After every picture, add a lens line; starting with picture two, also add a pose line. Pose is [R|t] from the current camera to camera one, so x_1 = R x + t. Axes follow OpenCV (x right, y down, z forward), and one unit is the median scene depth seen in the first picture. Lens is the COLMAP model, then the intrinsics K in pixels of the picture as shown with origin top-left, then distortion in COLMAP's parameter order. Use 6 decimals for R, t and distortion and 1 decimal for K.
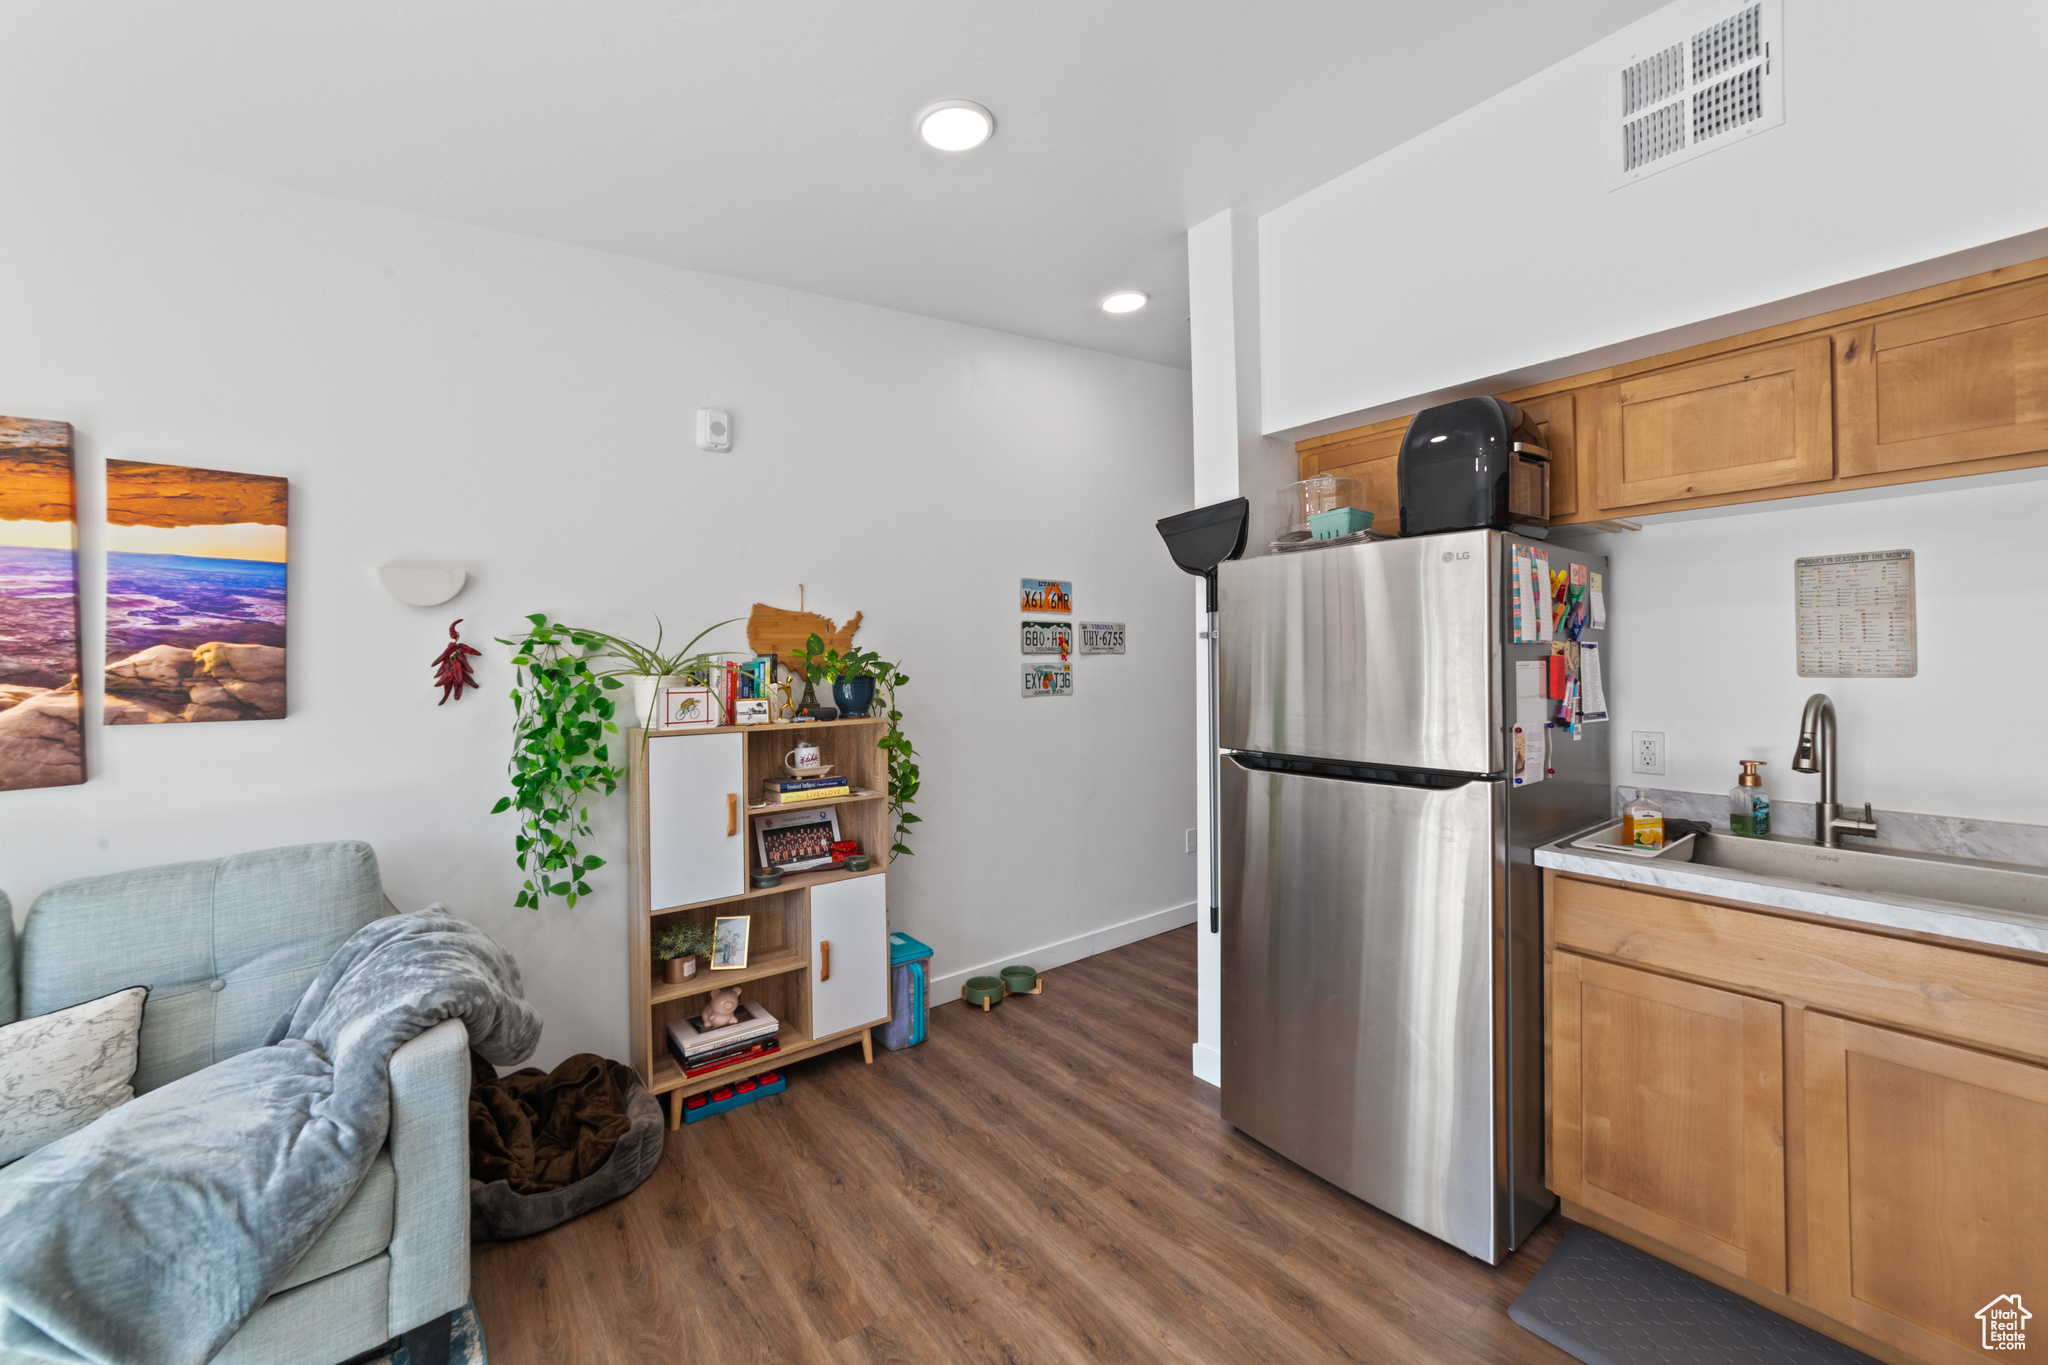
lens RADIAL K [[799.6, 0, 1004.9], [0, 799.6, 659.6], [0, 0, 1]] dist [-0.018054, 0.007399]
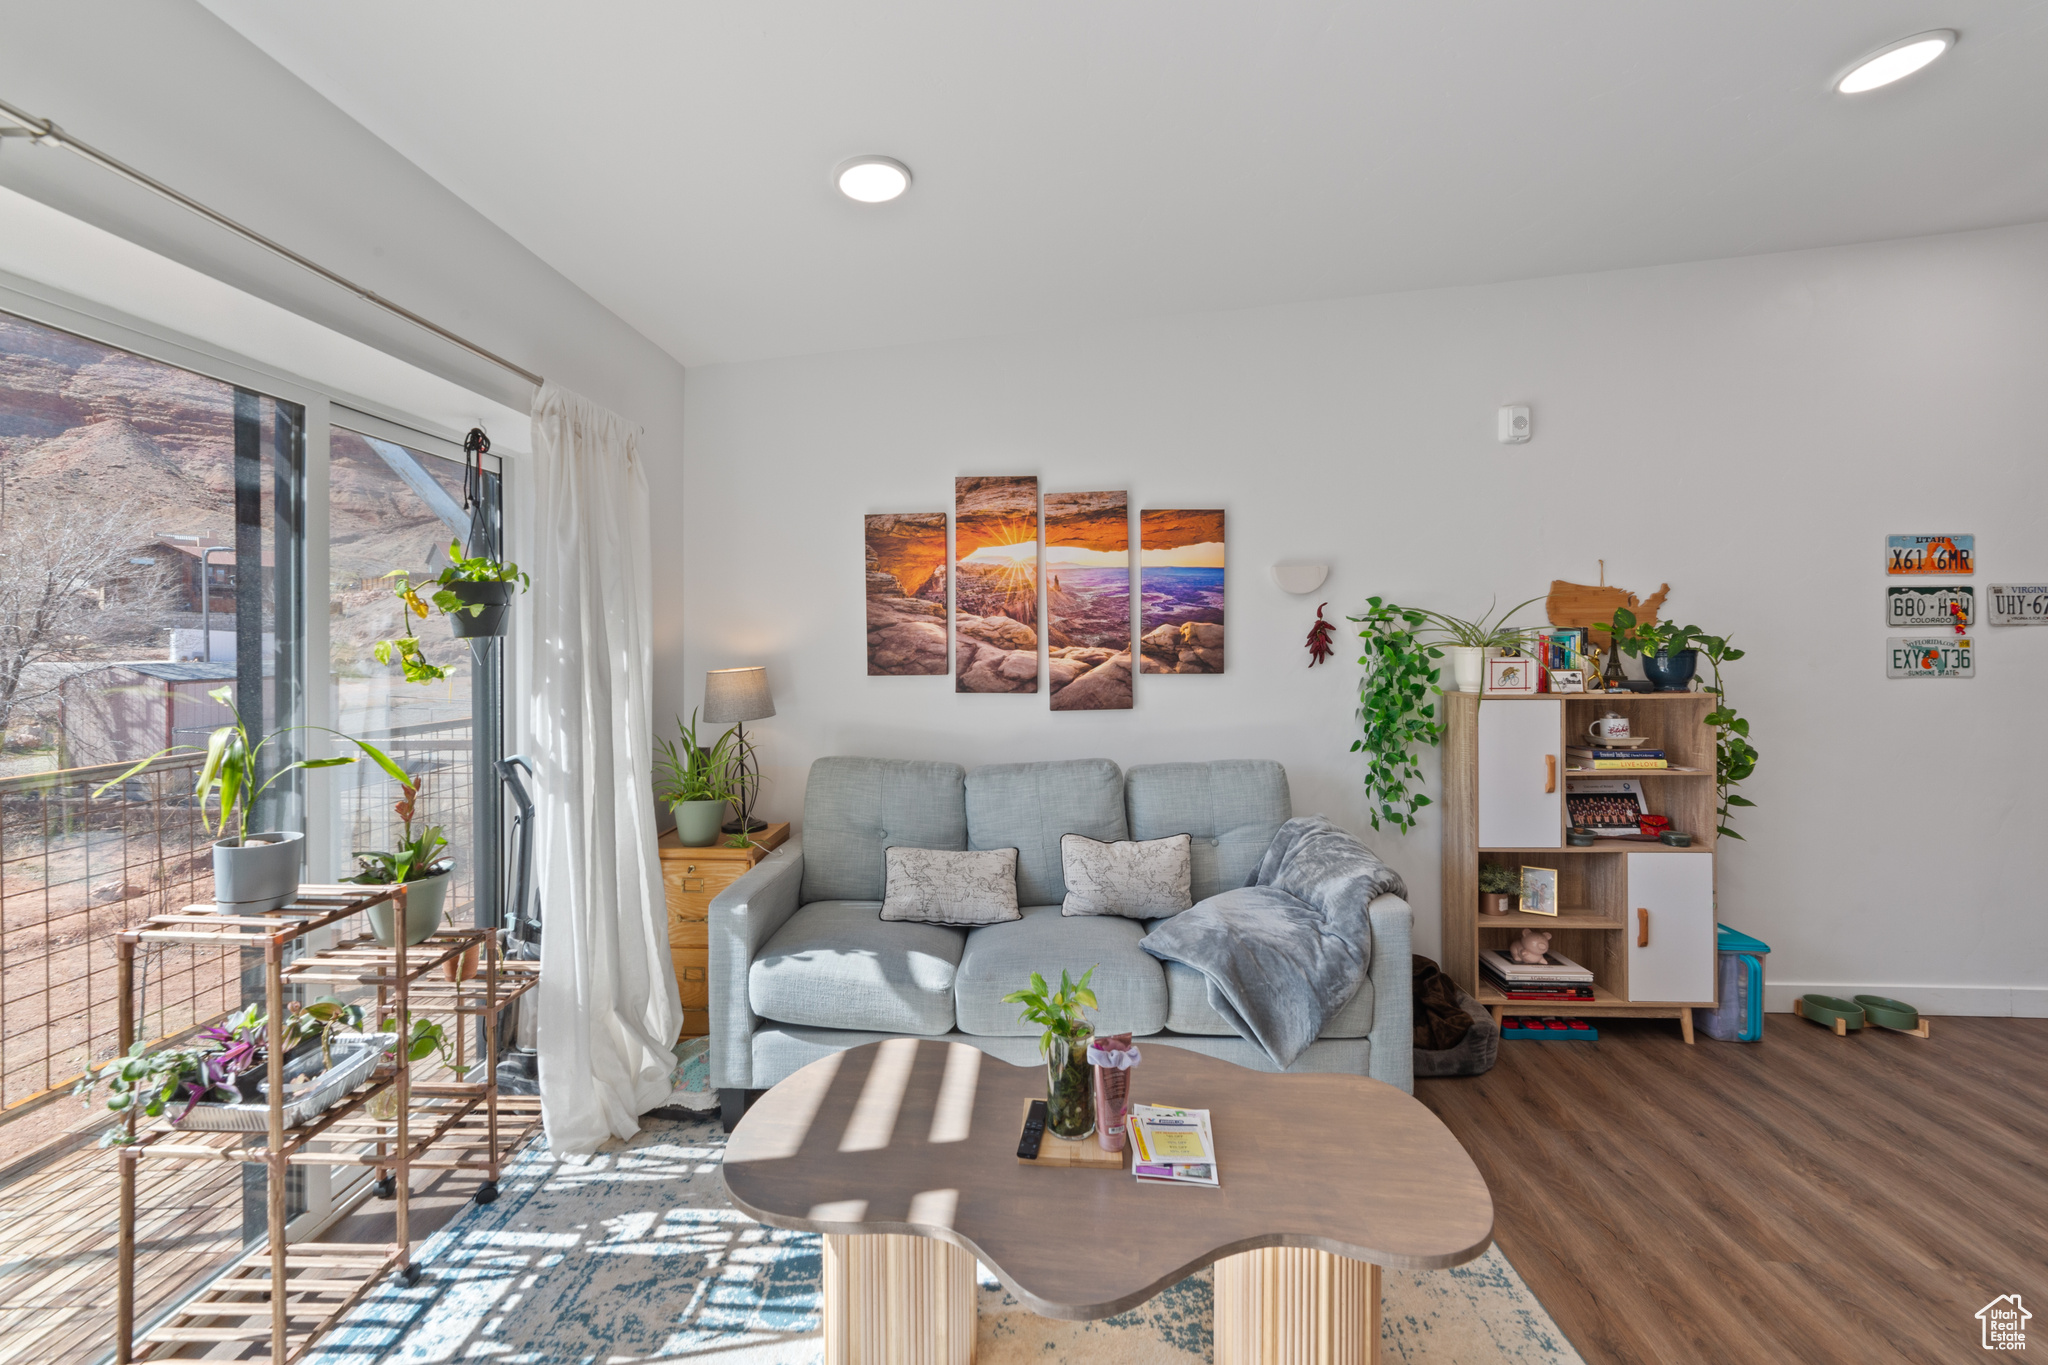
lens RADIAL K [[799.6, 0, 1026.4], [0, 799.6, 644.6], [0, 0, 1]] dist [-0.018054, 0.007399]
pose [[0.759544, 0.007632, -0.650412, -0.185423], [0.000677, 0.999921, 0.012524, 0.001681], [0.650456, -0.009952, 0.759479, -0.310486]]
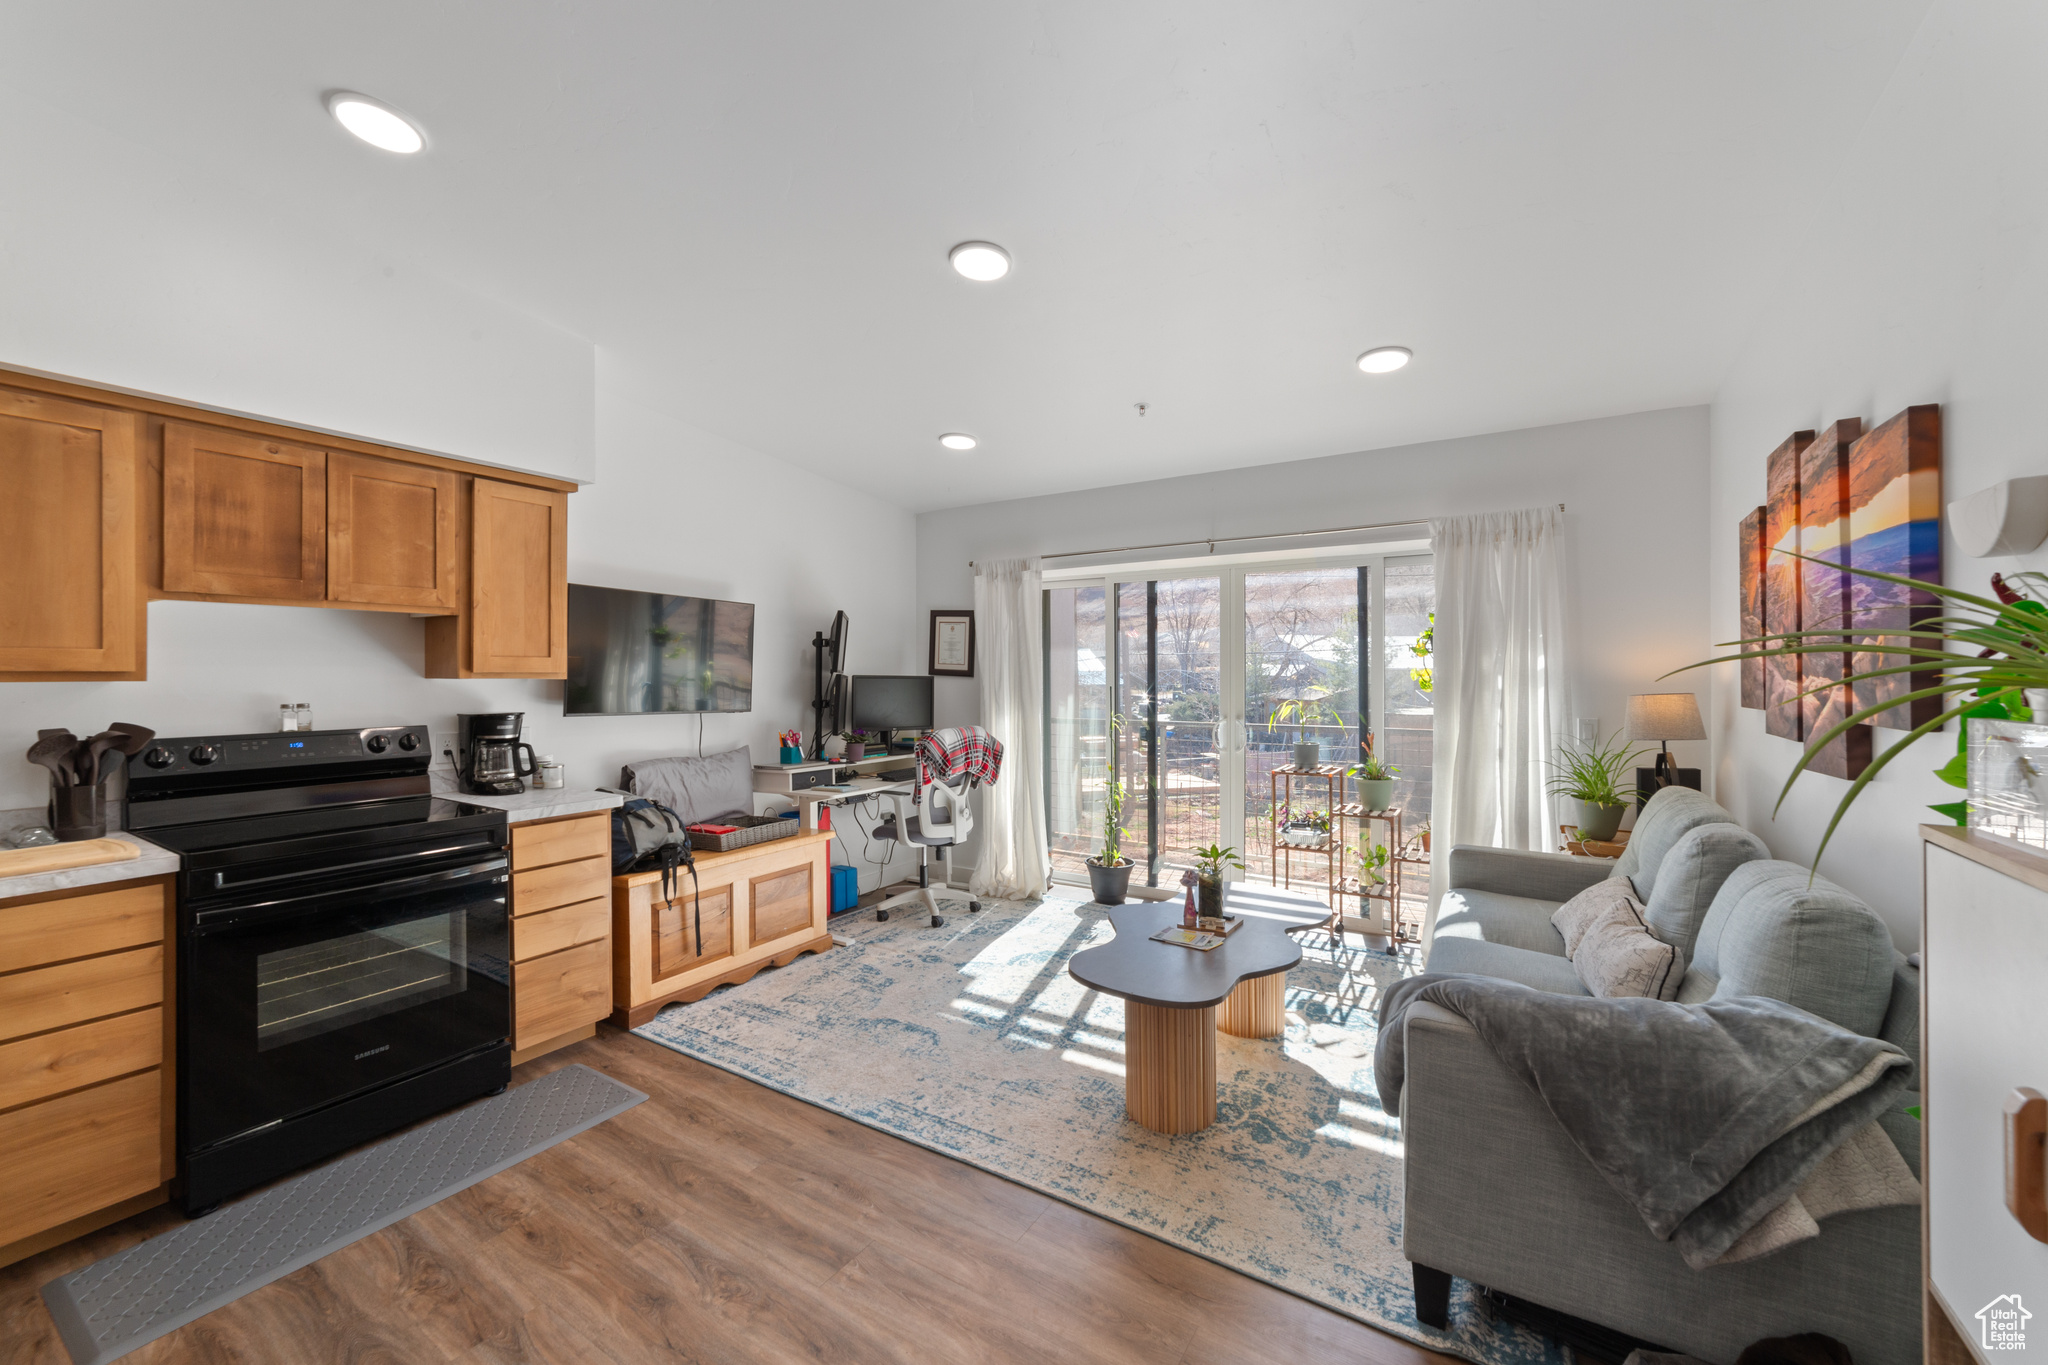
lens RADIAL K [[812.8, 0, 1008.8], [0, 812.8, 677.4], [0, 0, 1]] dist [-0.004339, 0.003481]
pose [[-0.949222, 0.011978, -0.314378, 0.108564], [0.012048, 0.999926, 0.001720, 0.006364], [0.314376, -0.002155, -0.949296, 1.202794]]
